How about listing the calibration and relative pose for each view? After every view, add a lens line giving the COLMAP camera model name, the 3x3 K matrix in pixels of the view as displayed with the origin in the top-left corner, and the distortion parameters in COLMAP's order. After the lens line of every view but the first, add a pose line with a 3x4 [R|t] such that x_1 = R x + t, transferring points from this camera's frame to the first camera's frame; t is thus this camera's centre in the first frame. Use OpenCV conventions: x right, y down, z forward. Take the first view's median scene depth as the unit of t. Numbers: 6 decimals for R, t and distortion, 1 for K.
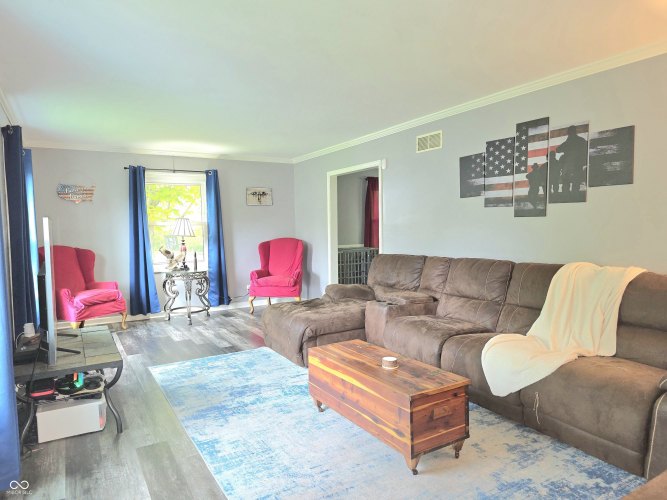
lens RADIAL K [[442.7, 0, 333.1], [0, 442.7, 250.6], [0, 0, 1]] dist [0.039839, -0.006588]
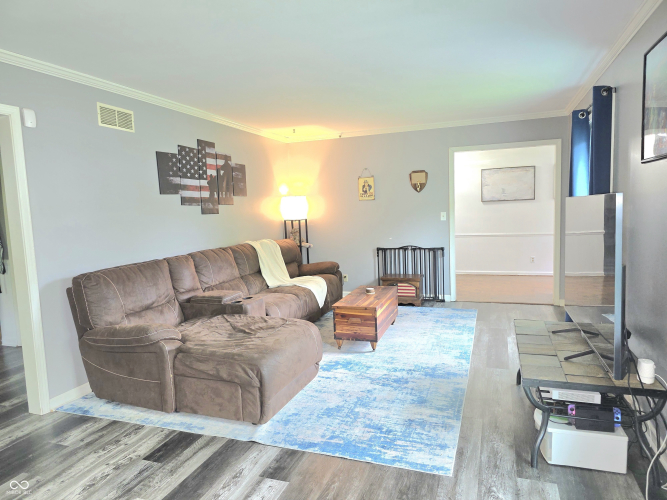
lens RADIAL K [[442.7, 0, 332.9], [0, 442.7, 250.2], [0, 0, 1]] dist [0.039839, -0.006588]
pose [[-0.626829, -0.031201, 0.778532, -0.796827], [0.096920, 0.988315, 0.117644, -0.088542], [-0.773106, 0.149198, -0.616480, 1.523158]]
